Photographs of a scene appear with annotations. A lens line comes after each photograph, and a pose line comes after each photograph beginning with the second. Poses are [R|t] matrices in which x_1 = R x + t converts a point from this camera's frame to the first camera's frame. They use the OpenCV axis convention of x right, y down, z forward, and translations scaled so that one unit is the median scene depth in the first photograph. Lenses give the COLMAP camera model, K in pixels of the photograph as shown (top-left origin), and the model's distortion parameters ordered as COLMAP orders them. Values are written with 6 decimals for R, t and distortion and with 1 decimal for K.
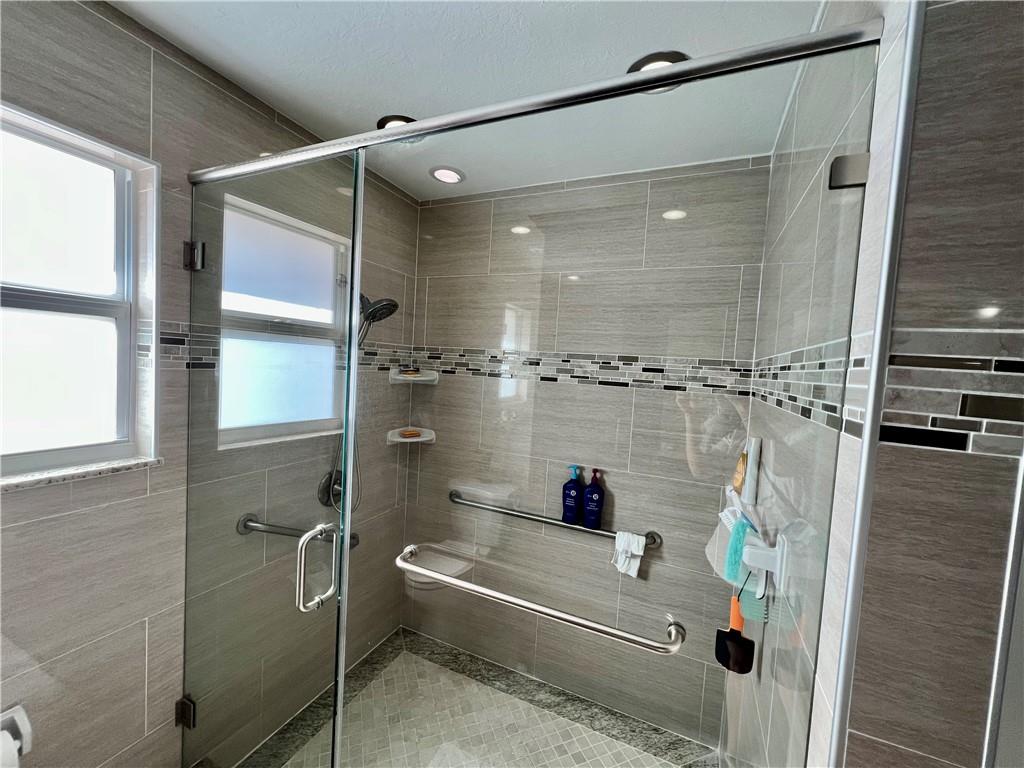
lens RADIAL K [[407.7, 0, 513.6], [0, 407.7, 385.0], [0, 0, 1]] dist [-0.000194, 0.000748]
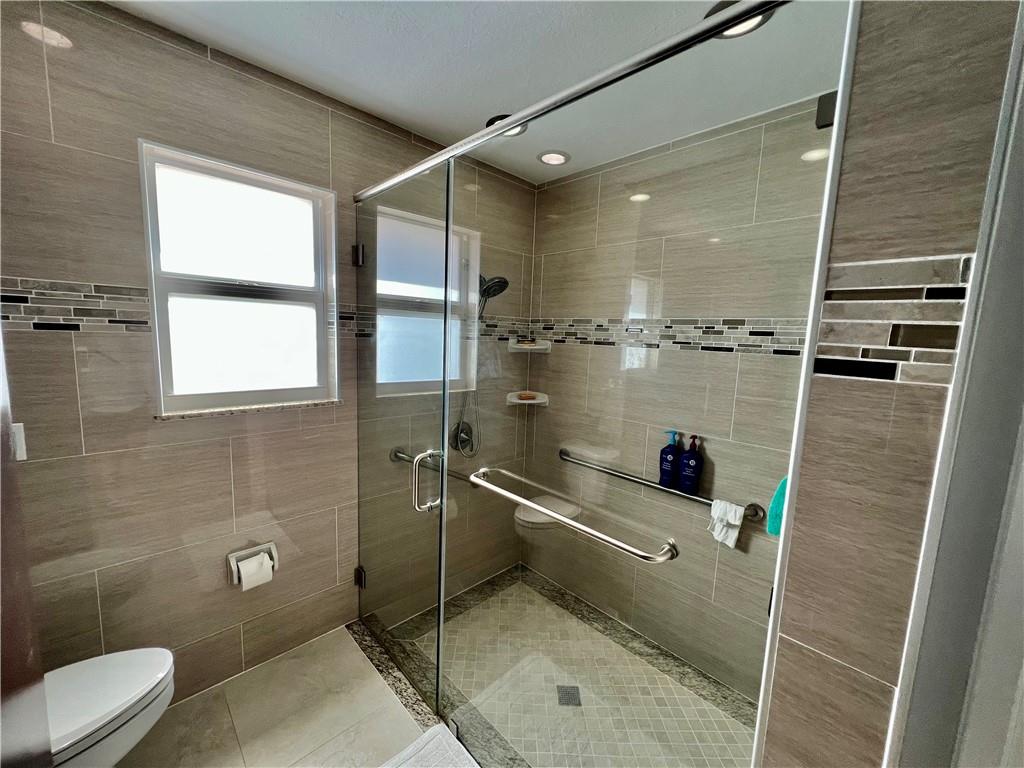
lens RADIAL K [[407.7, 0, 513.7], [0, 407.7, 383.7], [0, 0, 1]] dist [-0.000194, 0.000748]
pose [[0.930152, 0.022322, -0.366495, 0.200285], [-0.003644, 0.998662, 0.051577, 0.040539], [0.367156, -0.046639, 0.928989, -0.099398]]
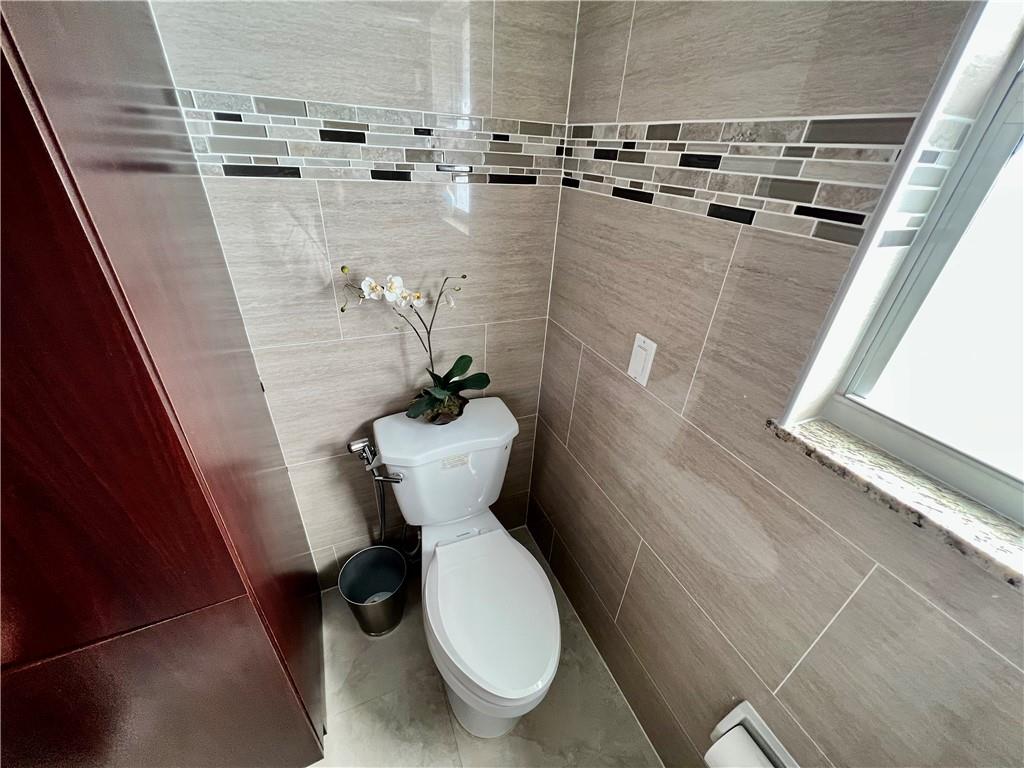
lens RADIAL K [[407.7, 0, 513.4], [0, 407.7, 386.3], [0, 0, 1]] dist [-0.000194, 0.000748]
pose [[-0.657797, 0.296099, -0.692552, -0.424354], [-0.133655, 0.859005, 0.494213, -0.058232], [0.741242, 0.417655, -0.525475, 0.489091]]
